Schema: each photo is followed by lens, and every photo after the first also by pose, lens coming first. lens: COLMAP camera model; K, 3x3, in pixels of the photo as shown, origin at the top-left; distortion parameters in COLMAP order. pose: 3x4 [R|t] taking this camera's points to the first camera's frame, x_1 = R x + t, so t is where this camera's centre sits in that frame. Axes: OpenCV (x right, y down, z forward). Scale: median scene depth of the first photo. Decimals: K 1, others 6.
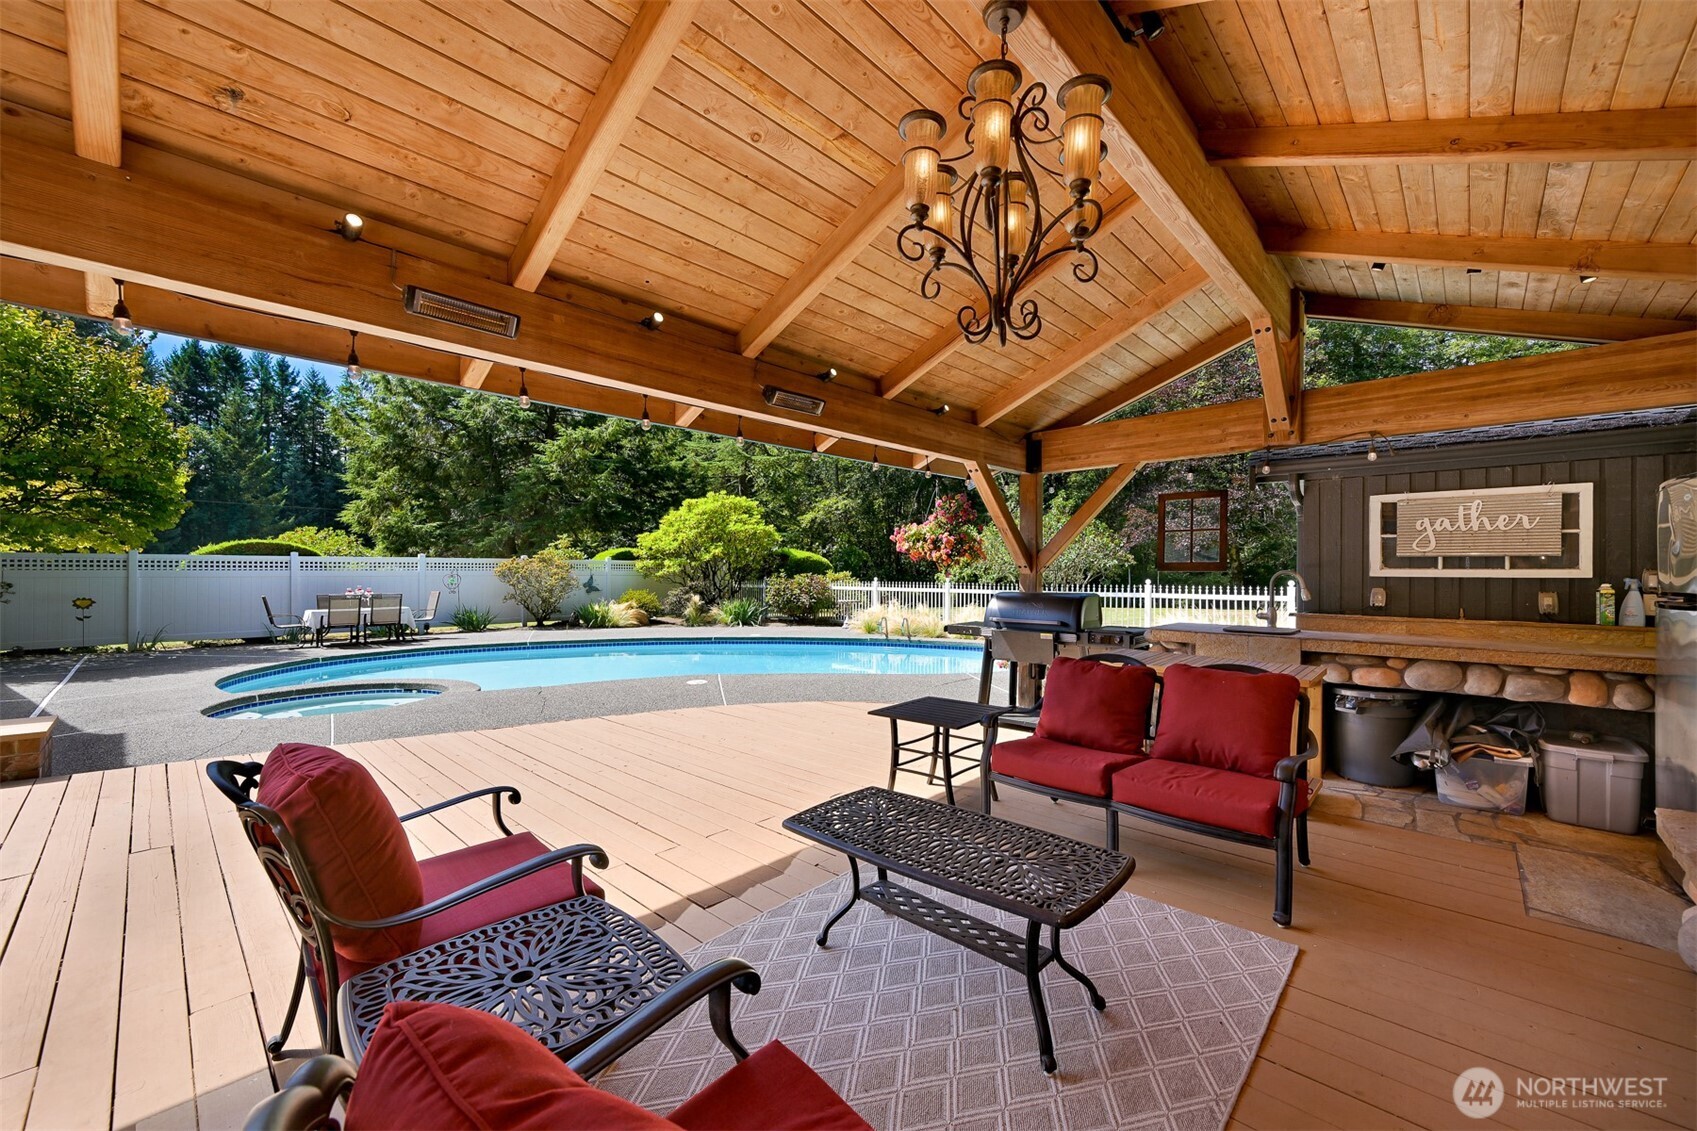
lens RADIAL K [[662.5, 0, 846.3], [0, 662.5, 570.5], [0, 0, 1]] dist [0.001381, 0.000103]
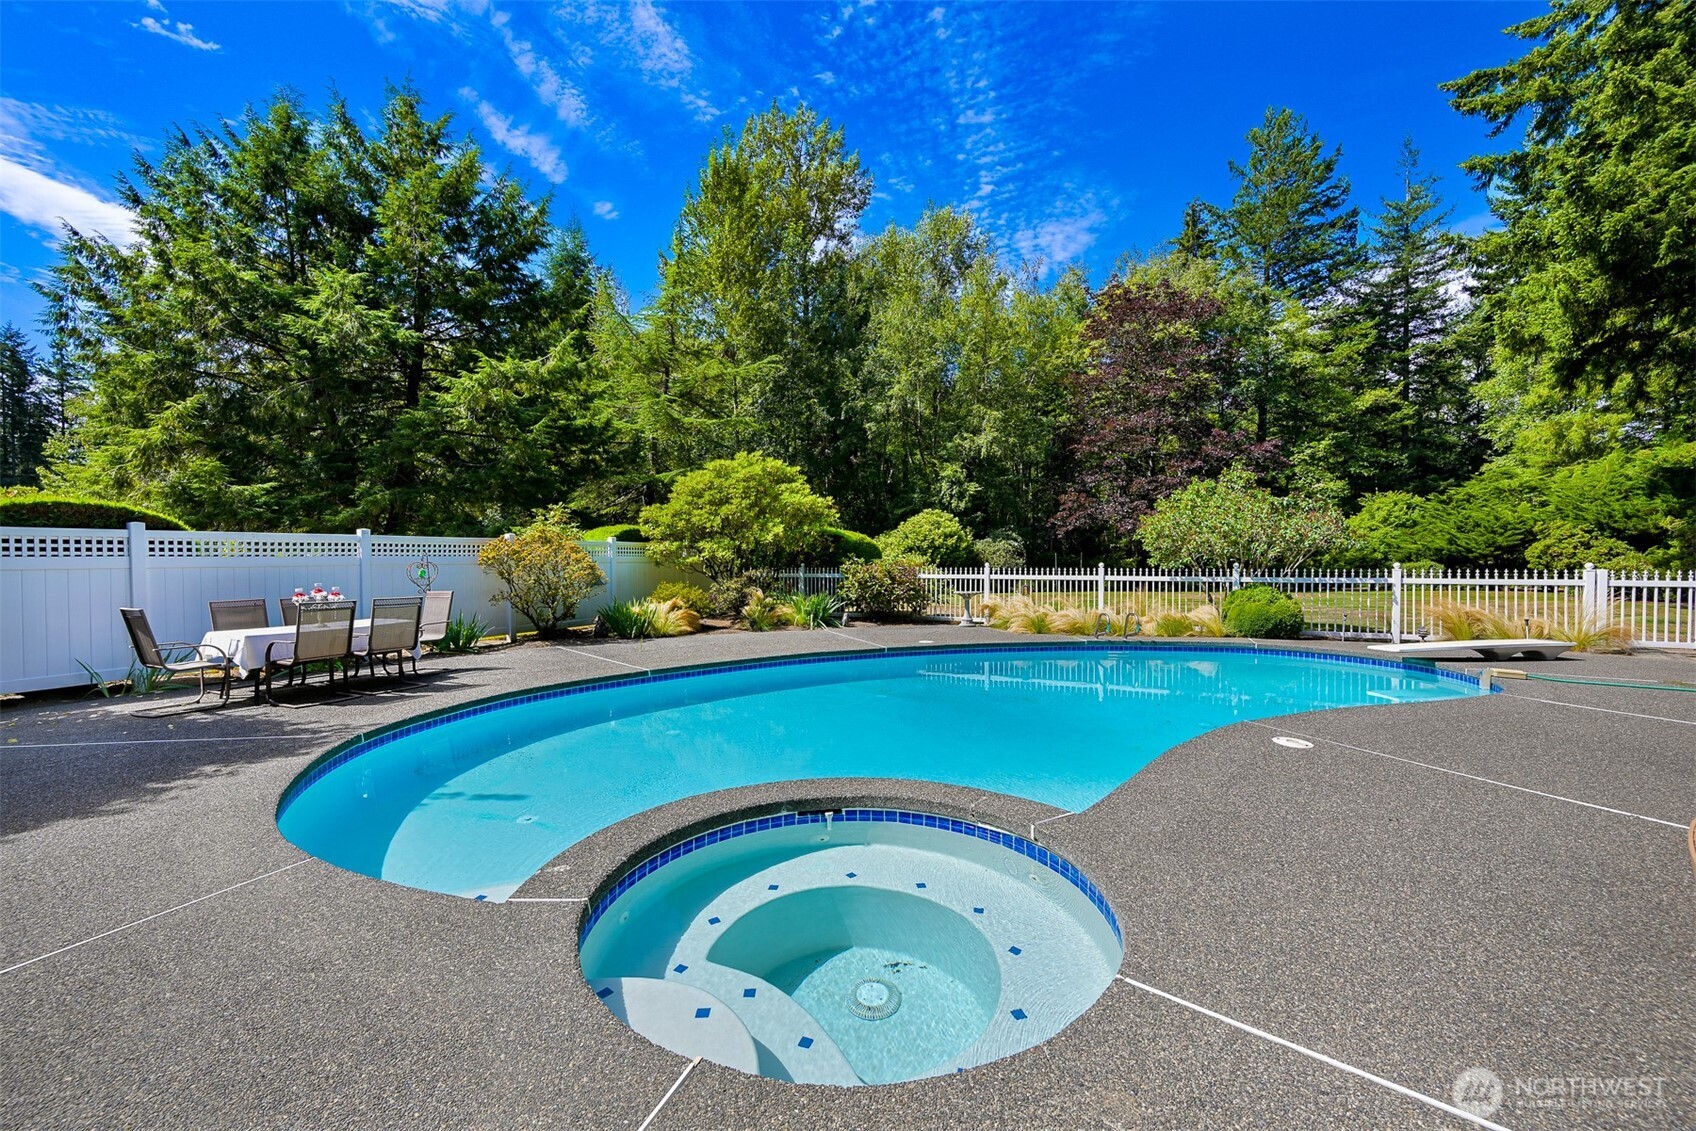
lens RADIAL K [[662.1, 0, 849.4], [0, 662.1, 562.5], [0, 0, 1]] dist [0.001381, 0.000103]
pose [[0.955968, -0.007298, 0.293381, -0.327710], [0.003744, 0.999913, 0.012674, -0.000563], [-0.293448, -0.011018, 0.955911, 0.248060]]
